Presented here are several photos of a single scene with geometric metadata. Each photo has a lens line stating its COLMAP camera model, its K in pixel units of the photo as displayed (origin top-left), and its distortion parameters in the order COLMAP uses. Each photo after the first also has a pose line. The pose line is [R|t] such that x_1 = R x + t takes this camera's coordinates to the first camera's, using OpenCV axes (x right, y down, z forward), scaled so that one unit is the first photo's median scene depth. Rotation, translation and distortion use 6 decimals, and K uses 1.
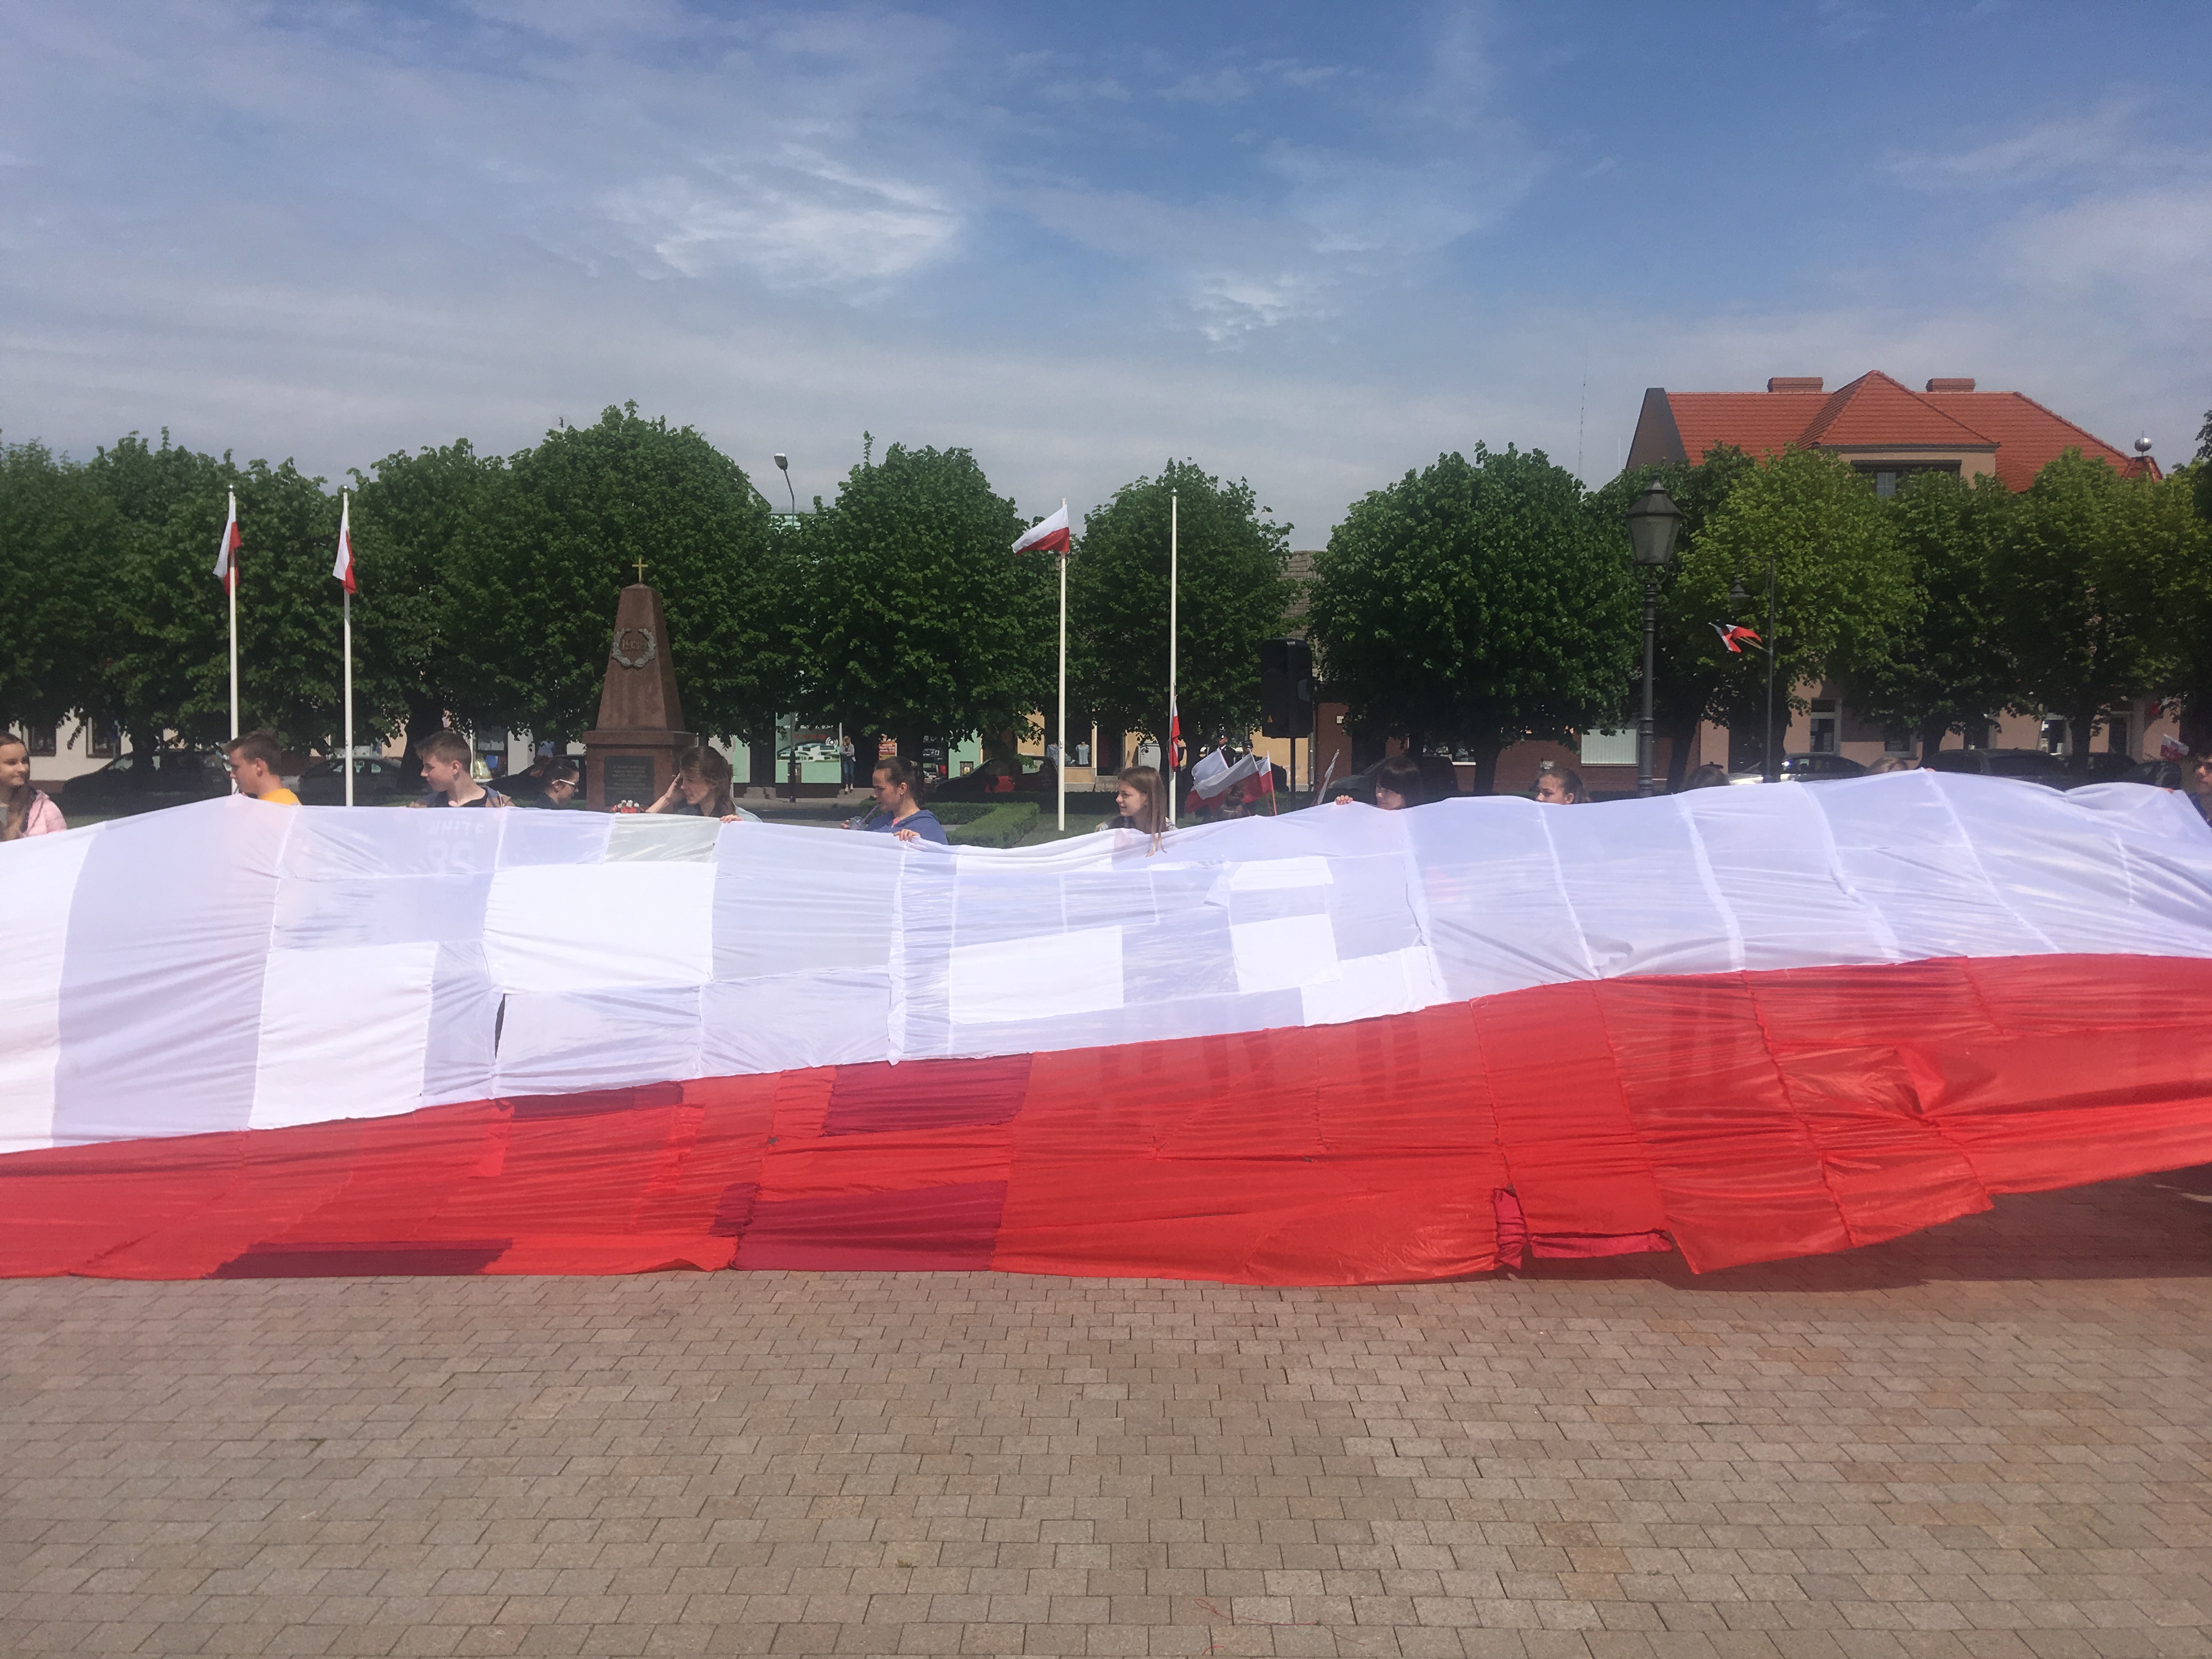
lens RADIAL K [[1880.3, 0, 1106.0], [0, 1880.3, 829.5], [0, 0, 1]] dist [0.071003, -0.093582]
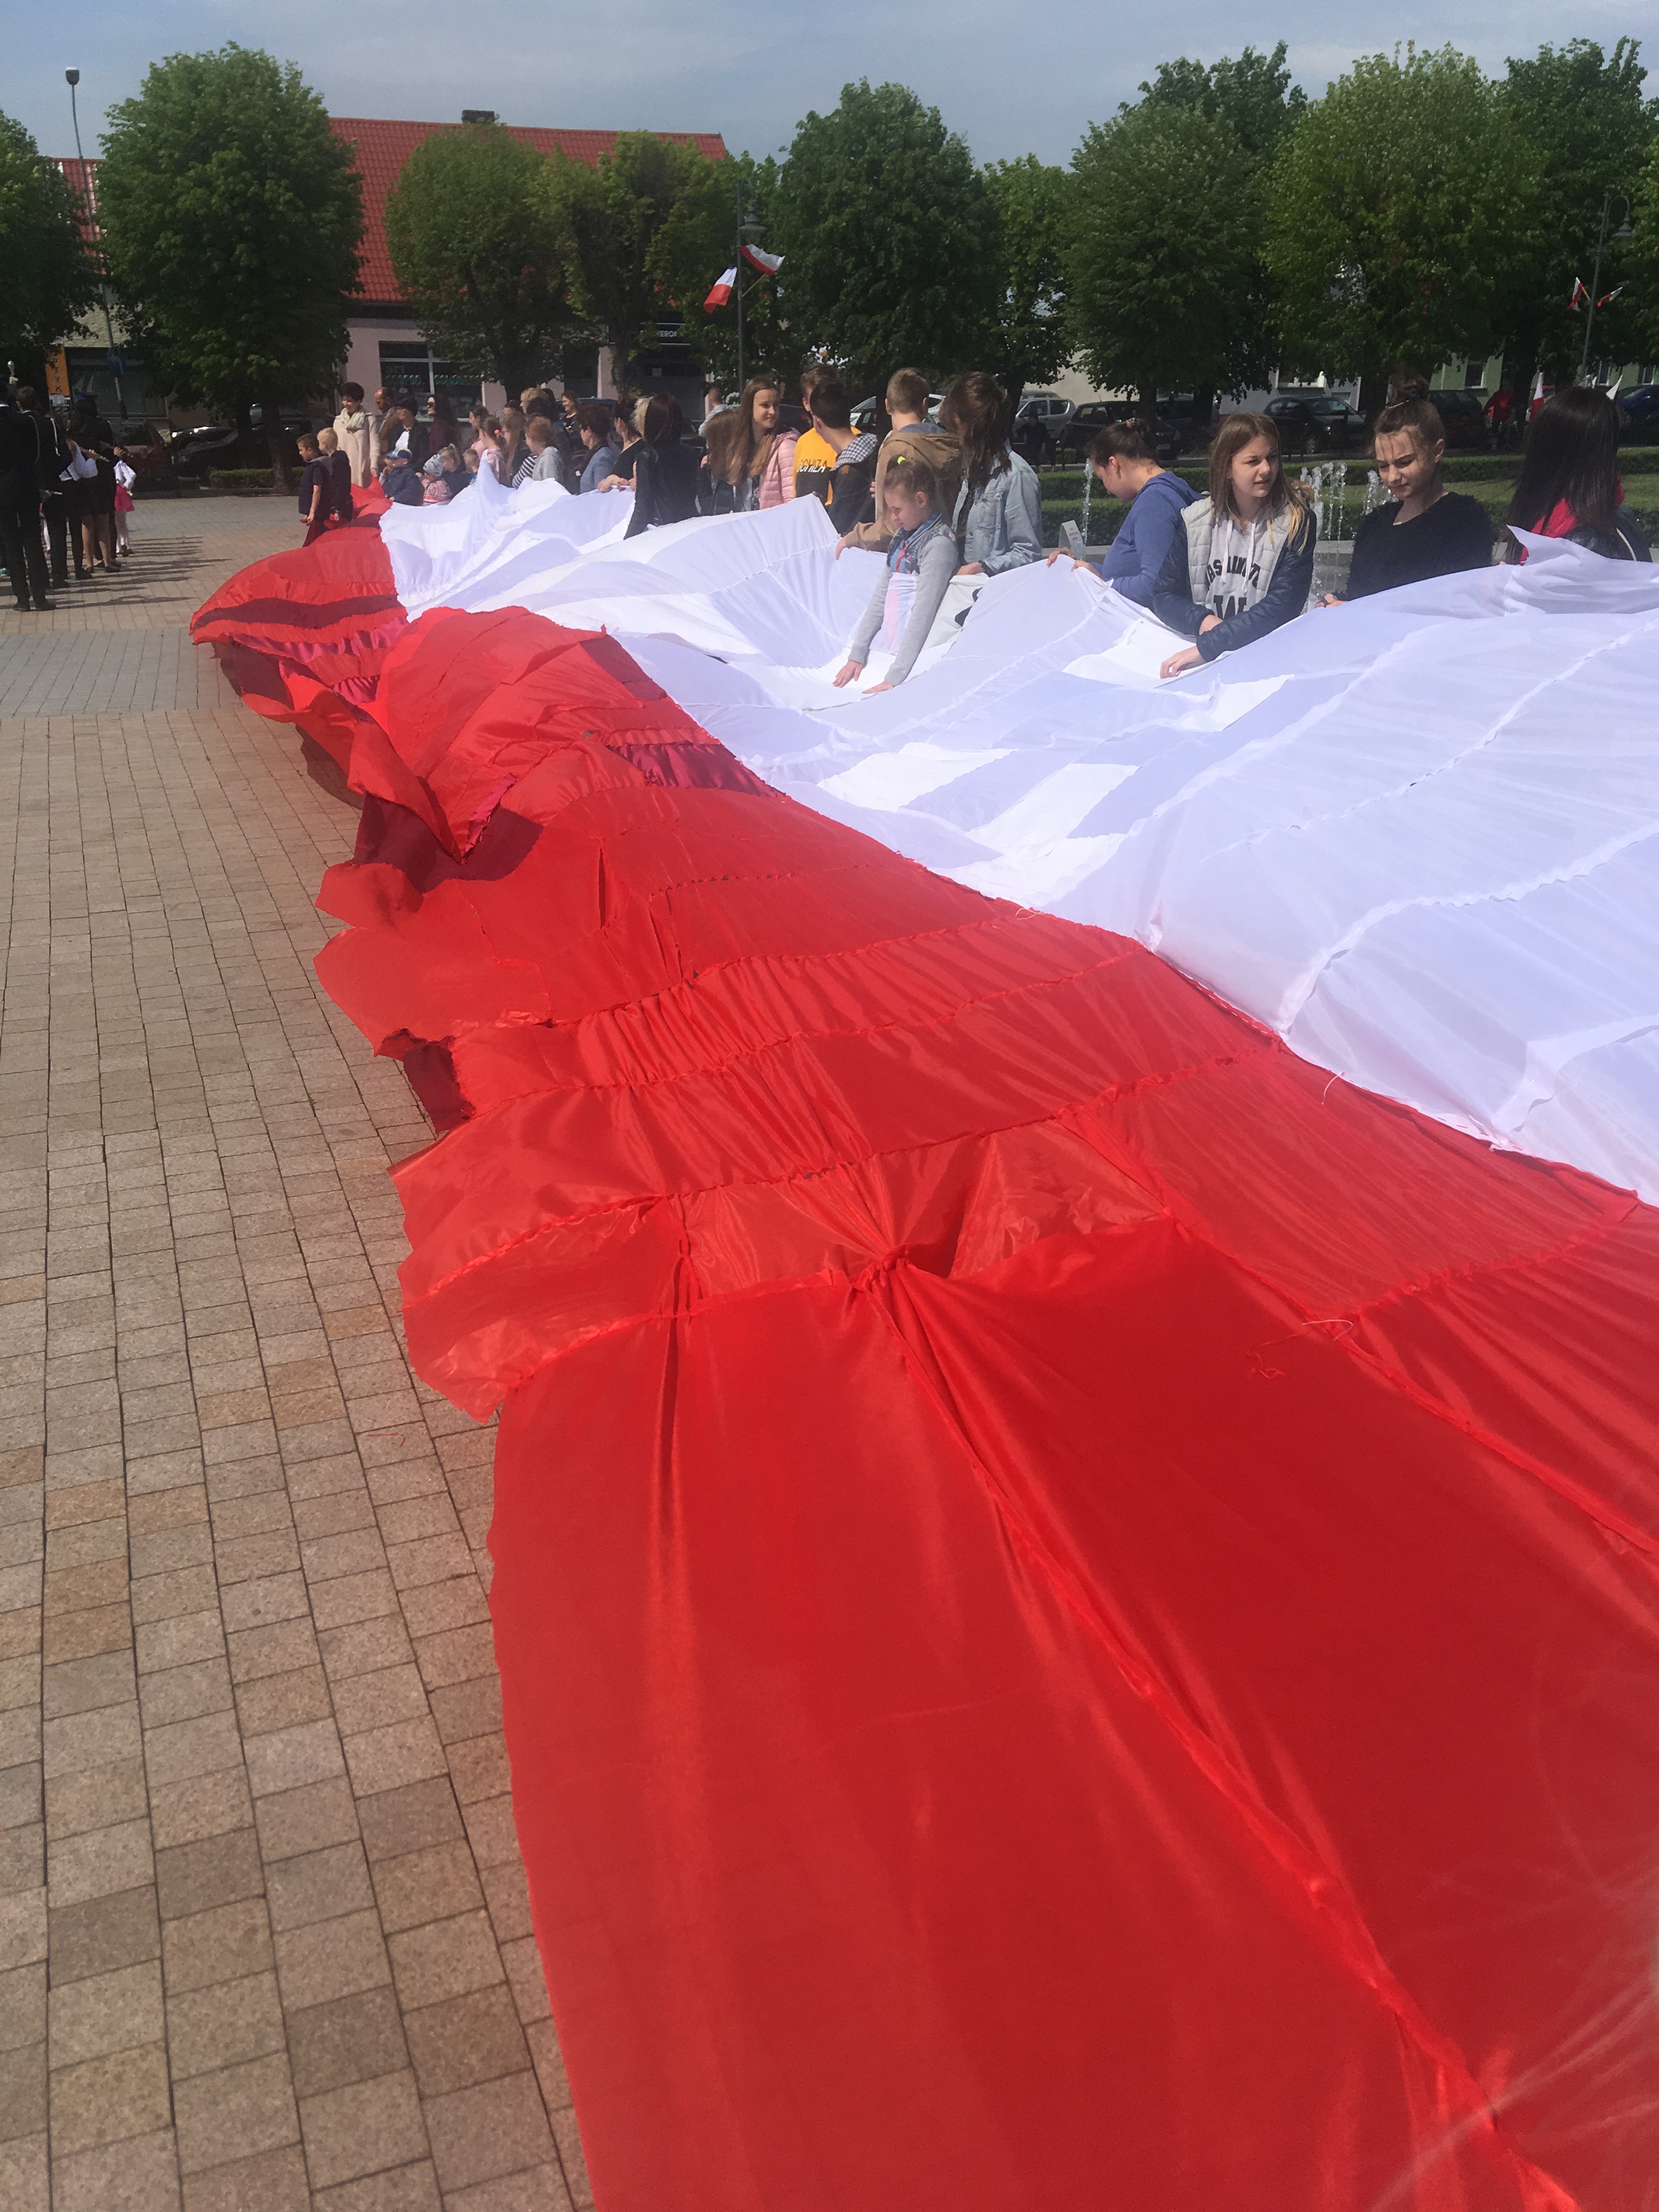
lens RADIAL K [[1852.4, 0, 829.5], [0, 1852.4, 1106.0], [0, 0, 1]] dist [0.094835, -0.131795]
pose [[0.372272, 0.326969, -0.868622, 0.122569], [-0.035225, 0.940194, 0.338814, -0.004455], [0.927455, -0.095534, 0.361525, 0.122465]]
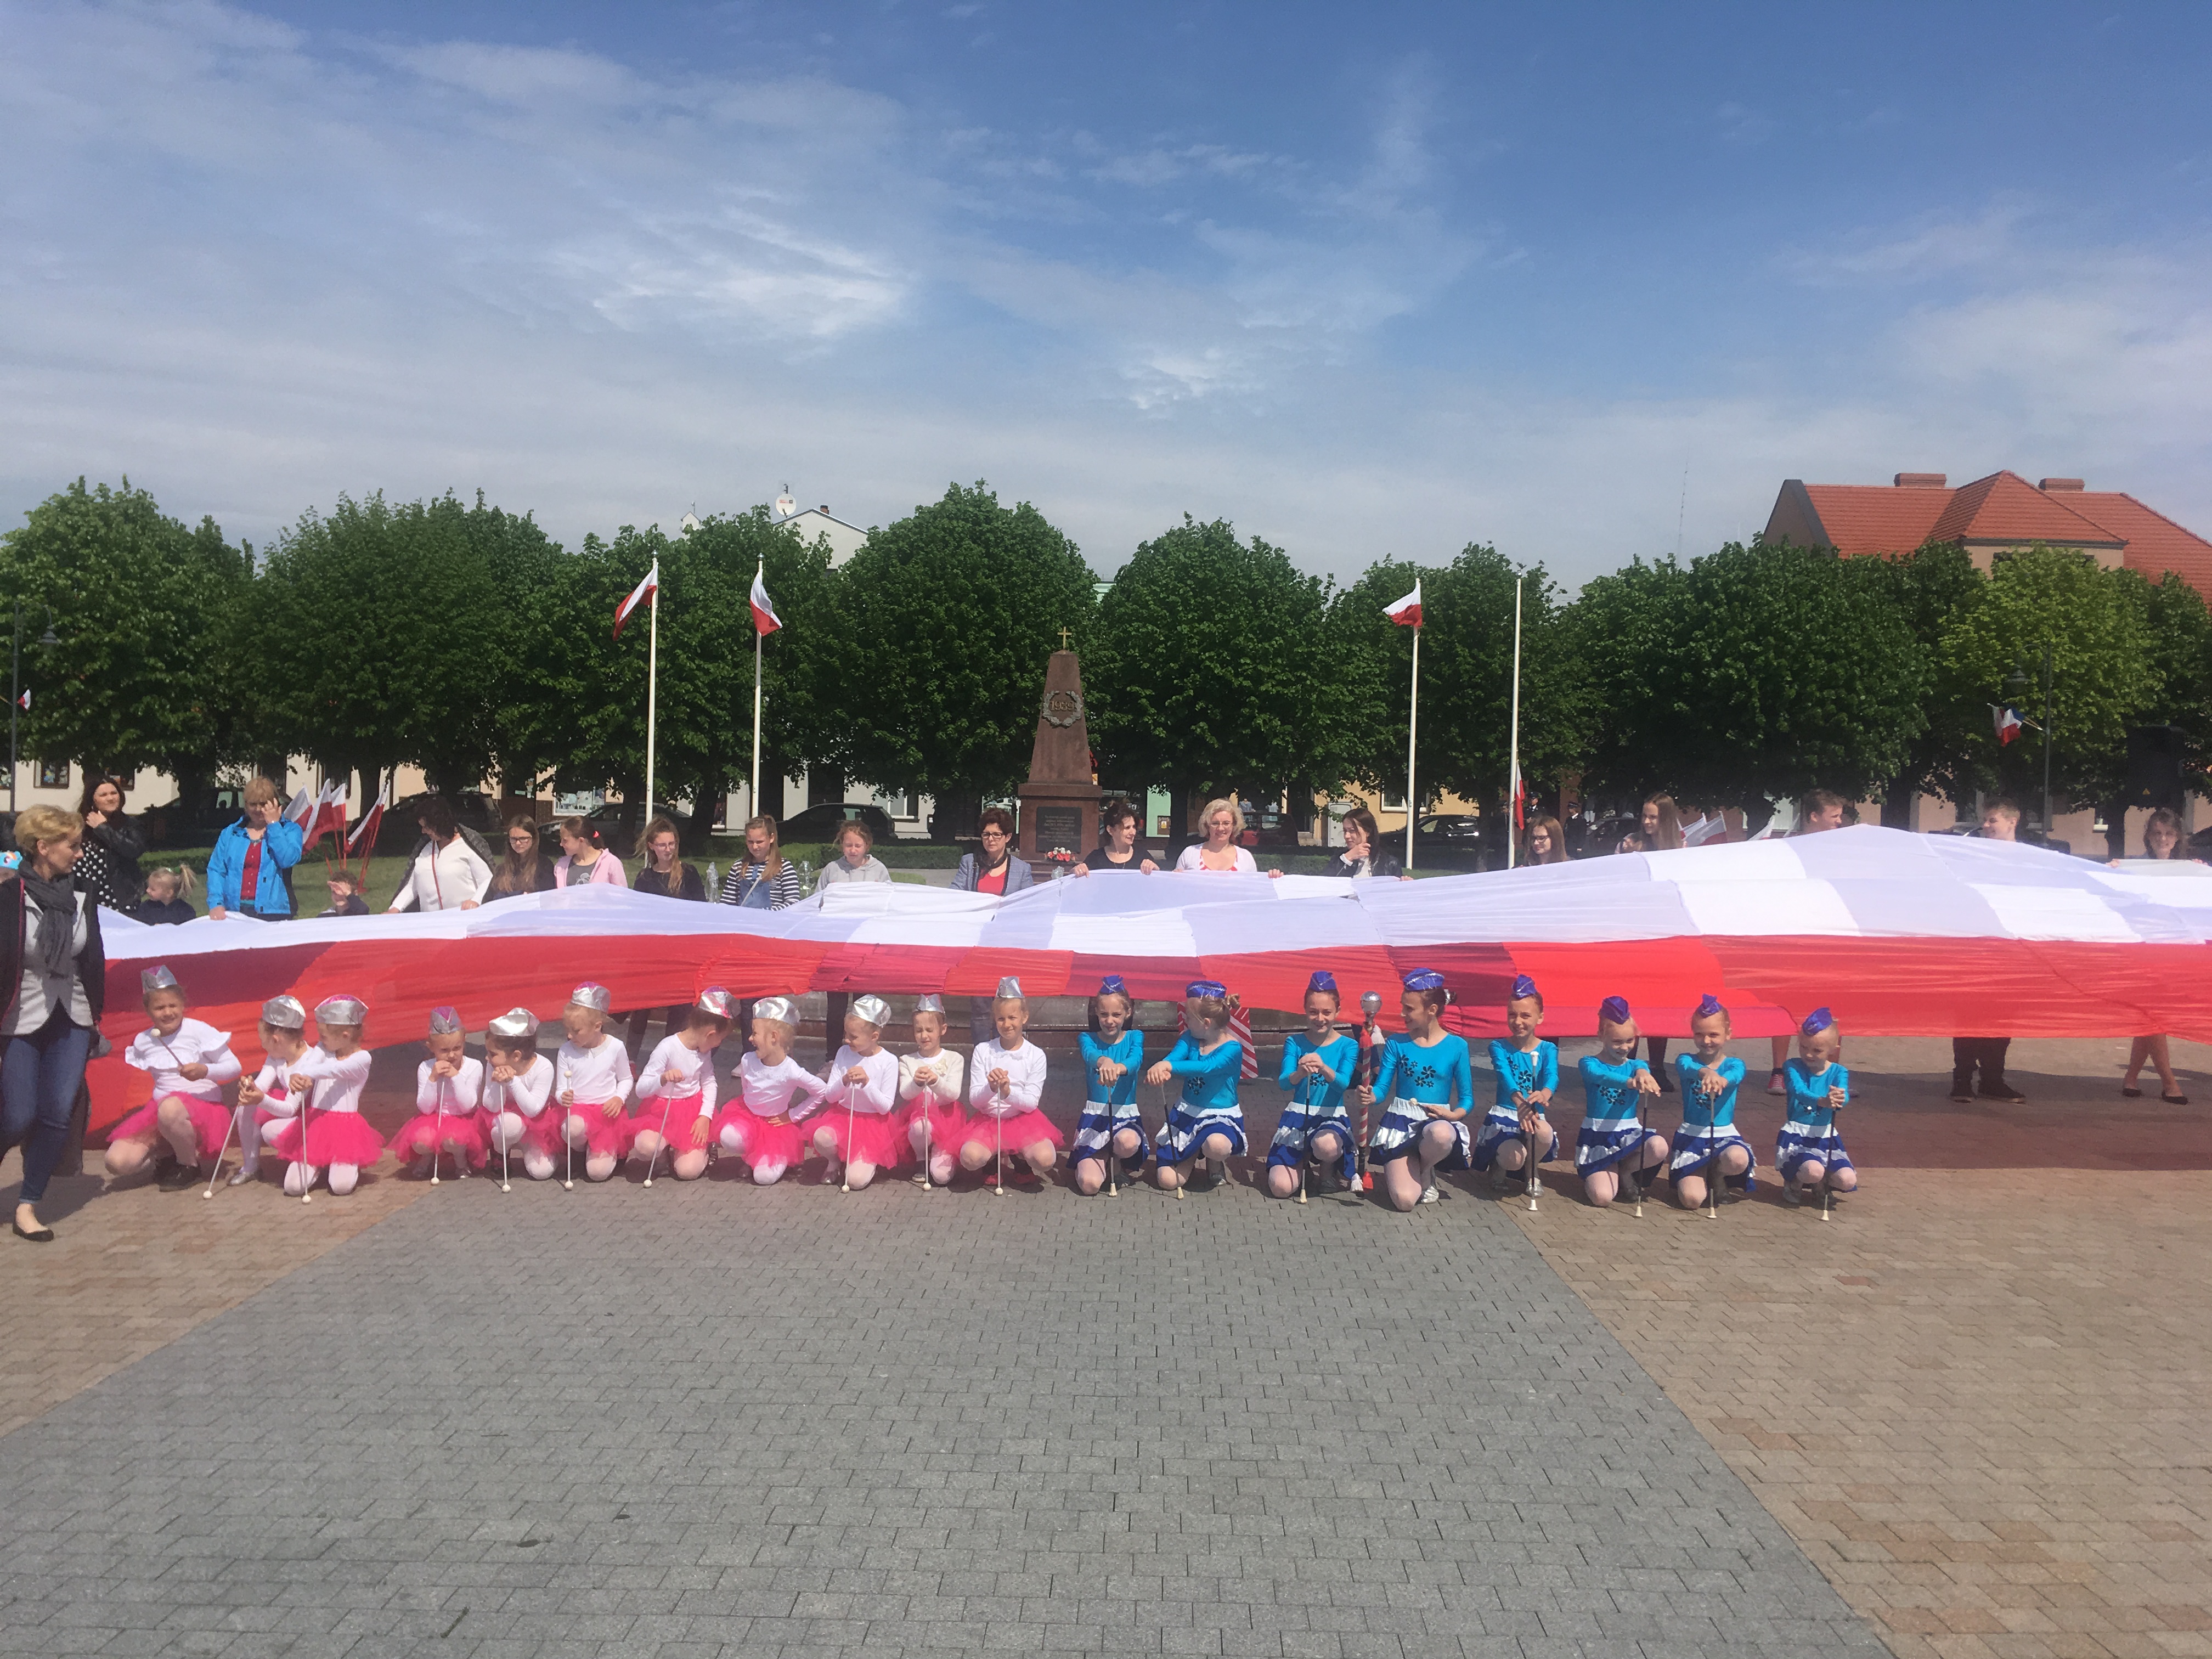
lens RADIAL K [[1852.4, 0, 1086.5], [0, 1852.4, 770.6], [0, 0, 1]] dist [0.094835, -0.131795]
pose [[0.998678, 0.018617, 0.047920, -0.246649], [-0.015773, 0.998129, -0.059067, 0.002621], [-0.048930, 0.058233, 0.997103, -0.059253]]
